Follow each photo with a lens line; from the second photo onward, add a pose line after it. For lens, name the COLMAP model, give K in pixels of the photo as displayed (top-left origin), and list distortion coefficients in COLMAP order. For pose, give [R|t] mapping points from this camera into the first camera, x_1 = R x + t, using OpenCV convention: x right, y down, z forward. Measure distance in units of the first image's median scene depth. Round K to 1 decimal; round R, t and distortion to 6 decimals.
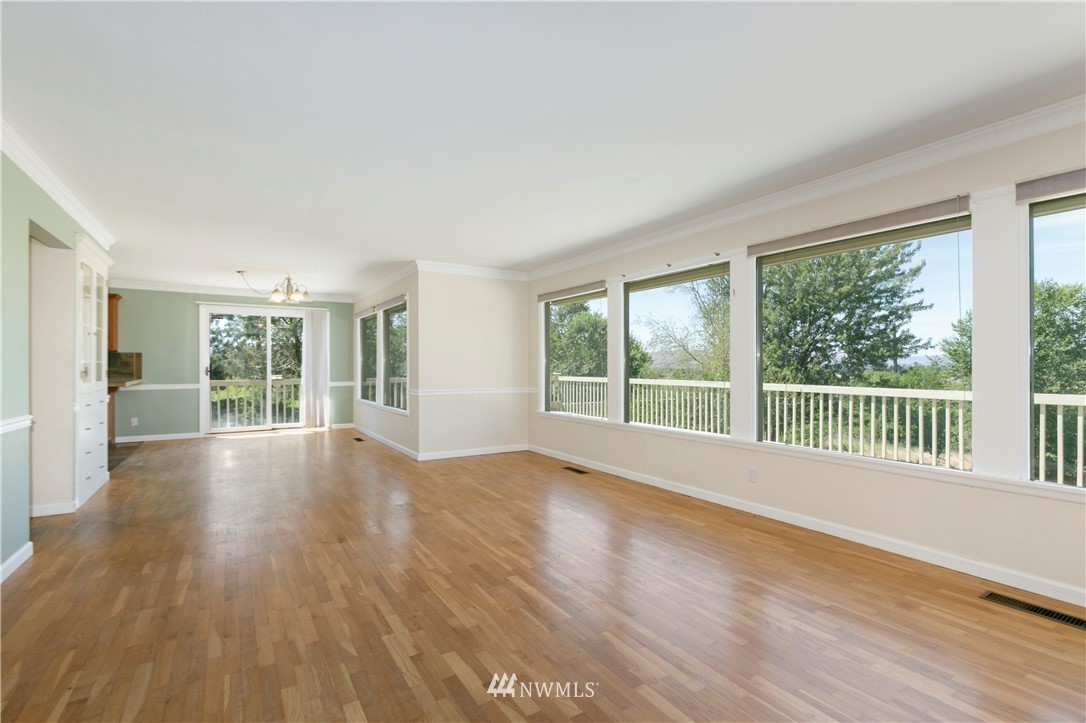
lens RADIAL K [[494.4, 0, 542.5], [0, 494.4, 365.9], [0, 0, 1]] dist [-0.000059, -0.000719]
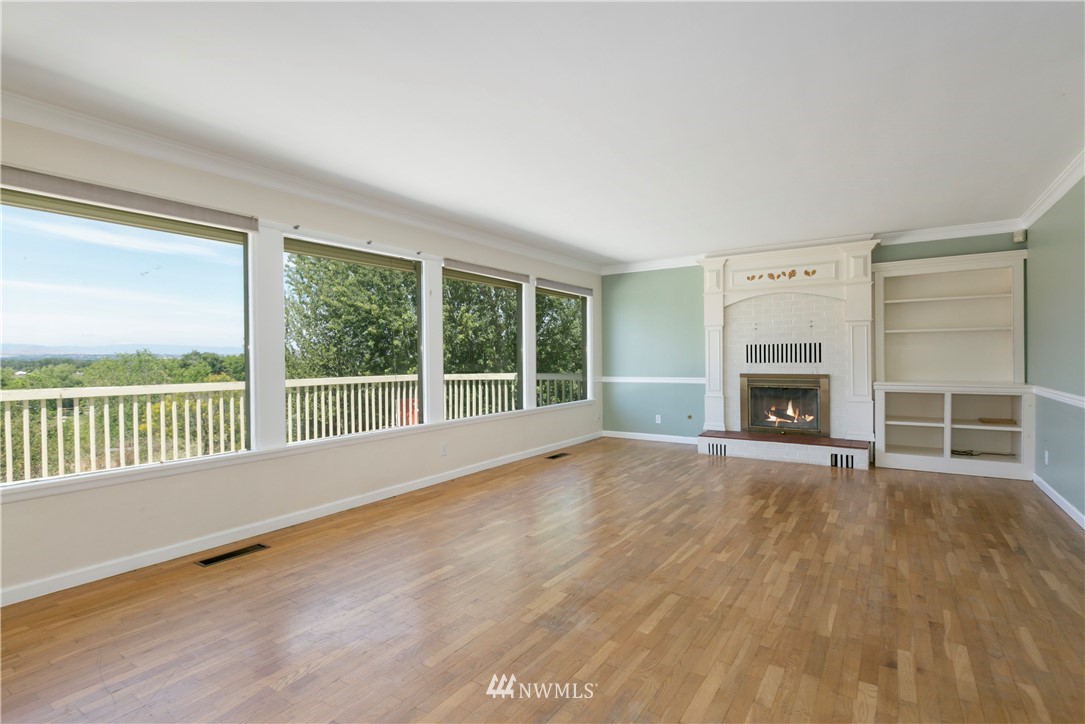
lens RADIAL K [[508.5, 0, 539.0], [0, 508.5, 369.7], [0, 0, 1]] dist [-0.006484, -0.001566]
pose [[-0.388045, -0.017030, 0.921483, -1.107146], [0.010071, 0.999691, 0.022717, 0.000714], [-0.921585, 0.018096, -0.387754, 1.754598]]
